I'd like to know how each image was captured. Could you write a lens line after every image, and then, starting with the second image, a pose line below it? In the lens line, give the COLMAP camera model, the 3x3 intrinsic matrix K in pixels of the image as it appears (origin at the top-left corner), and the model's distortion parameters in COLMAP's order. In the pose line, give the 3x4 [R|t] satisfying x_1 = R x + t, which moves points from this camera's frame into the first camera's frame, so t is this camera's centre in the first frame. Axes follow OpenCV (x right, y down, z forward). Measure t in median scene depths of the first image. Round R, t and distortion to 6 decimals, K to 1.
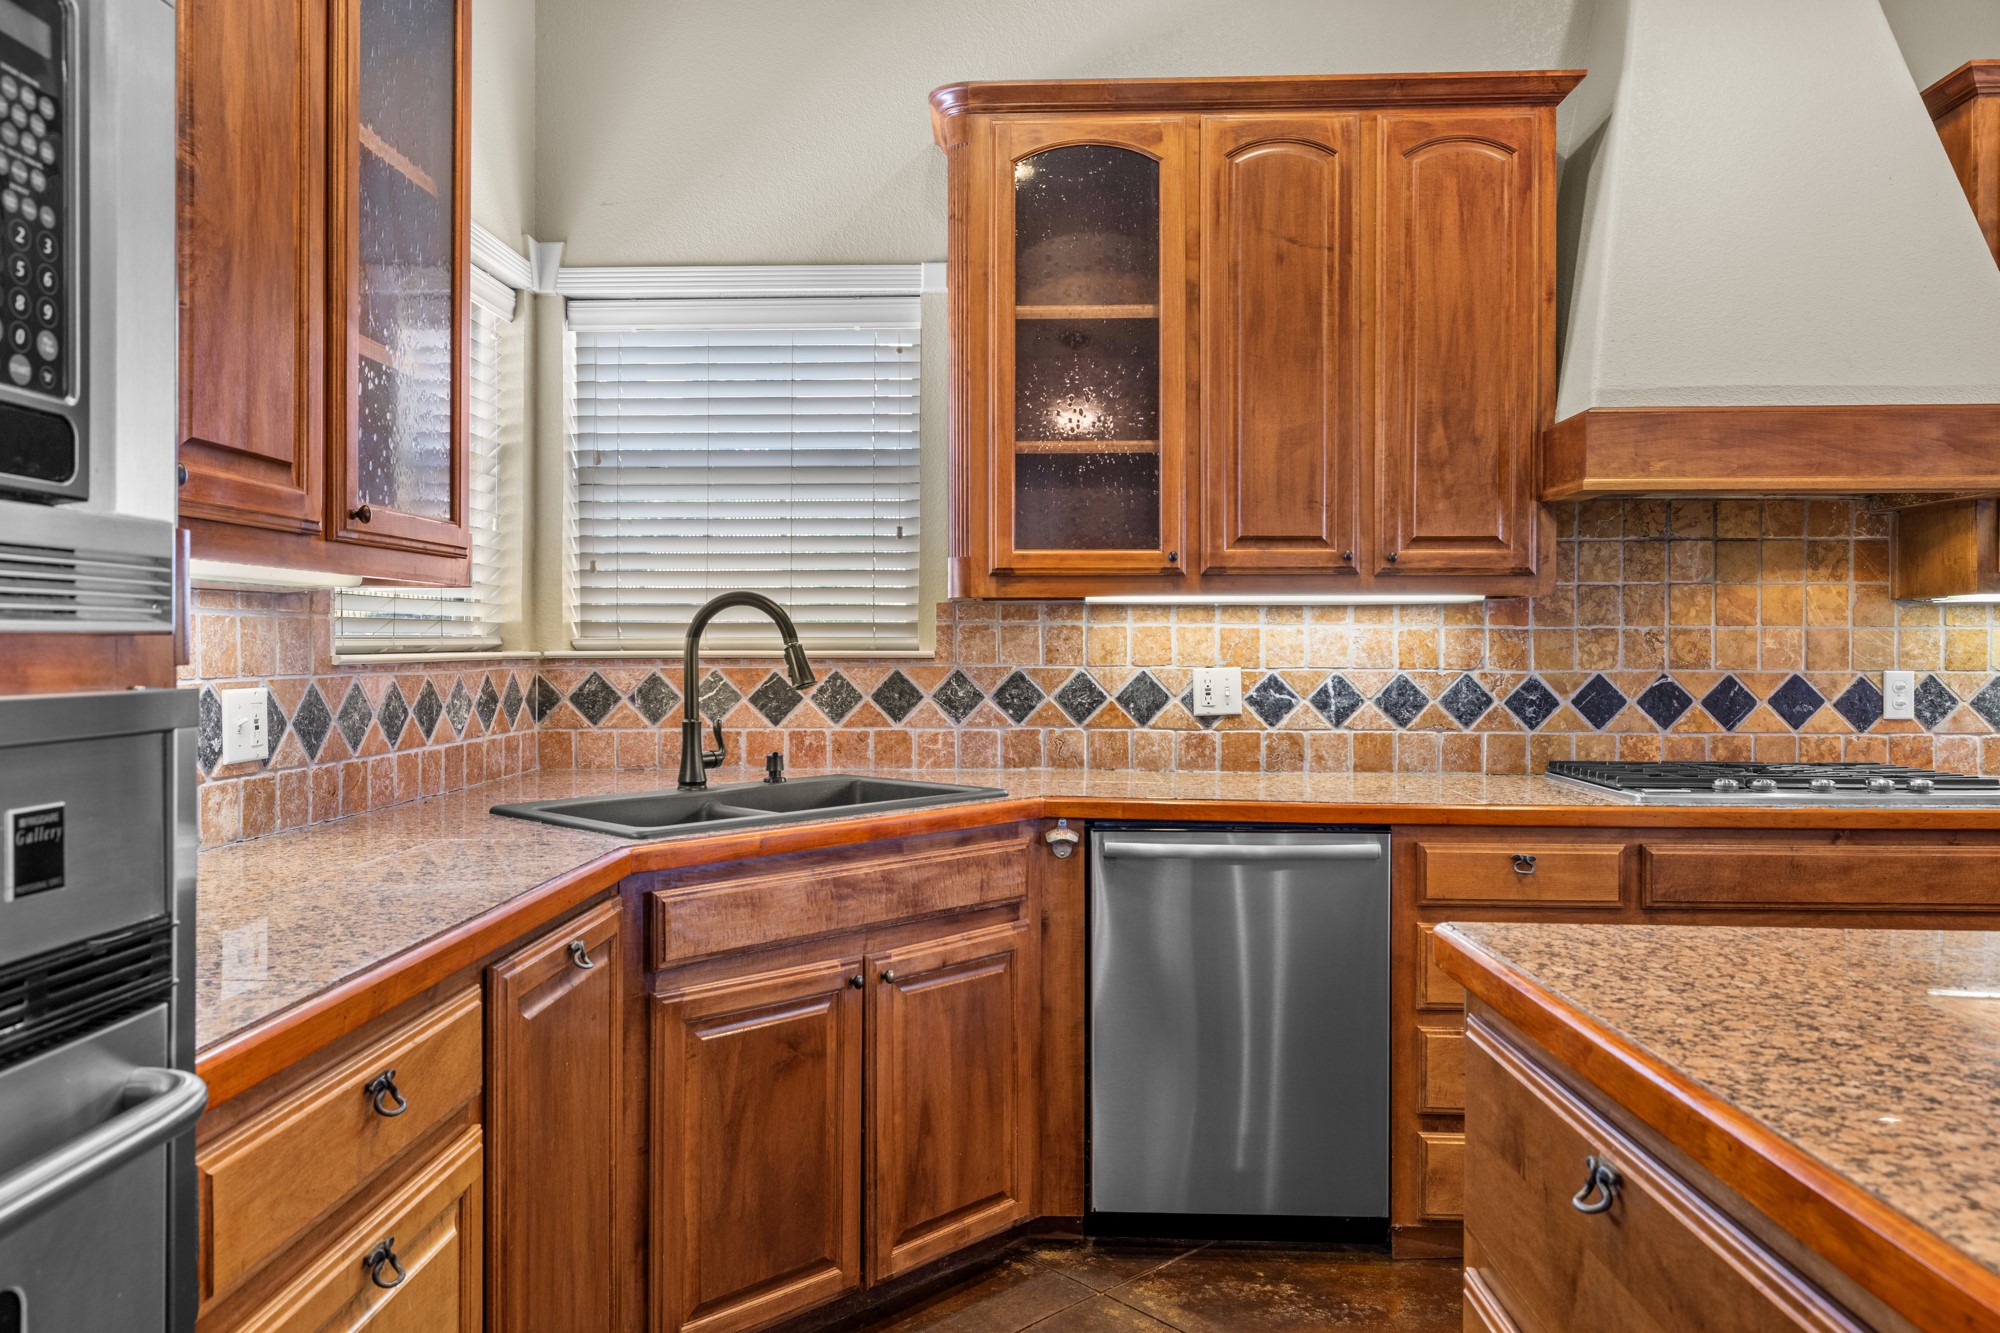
lens RADIAL K [[1398.9, 0, 985.4], [0, 1398.9, 654.6], [0, 0, 1]] dist [0.004894, -0.002355]
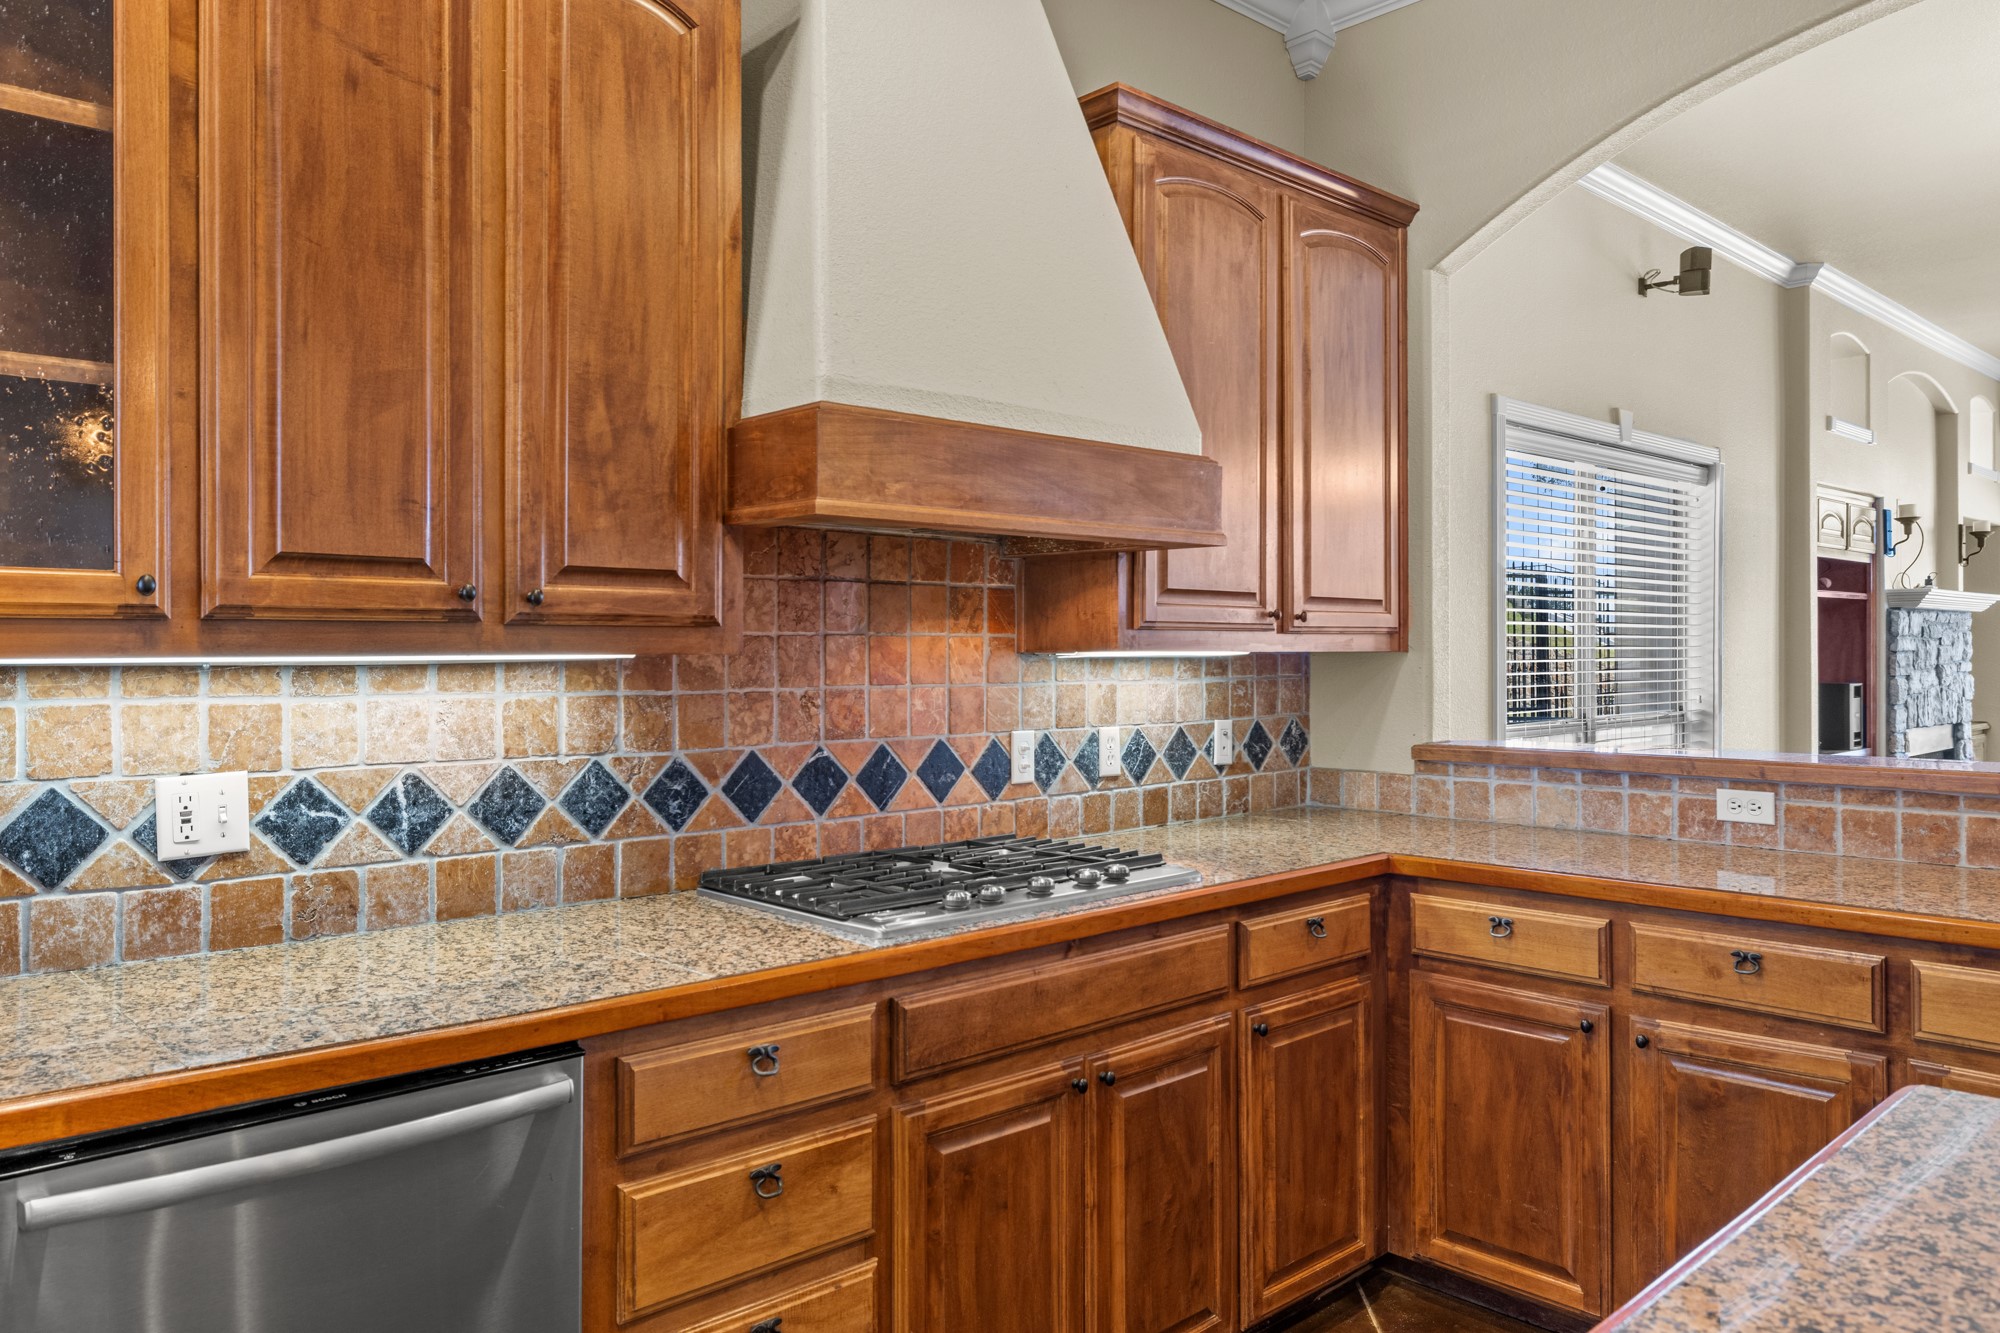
lens RADIAL K [[1398.9, 0, 991.2], [0, 1398.9, 645.6], [0, 0, 1]] dist [0.004894, -0.002355]
pose [[0.704045, 0.000621, 0.710155, -0.017516], [0.008254, 0.999925, -0.009057, -0.039047], [-0.710107, 0.012238, 0.703987, 0.394241]]
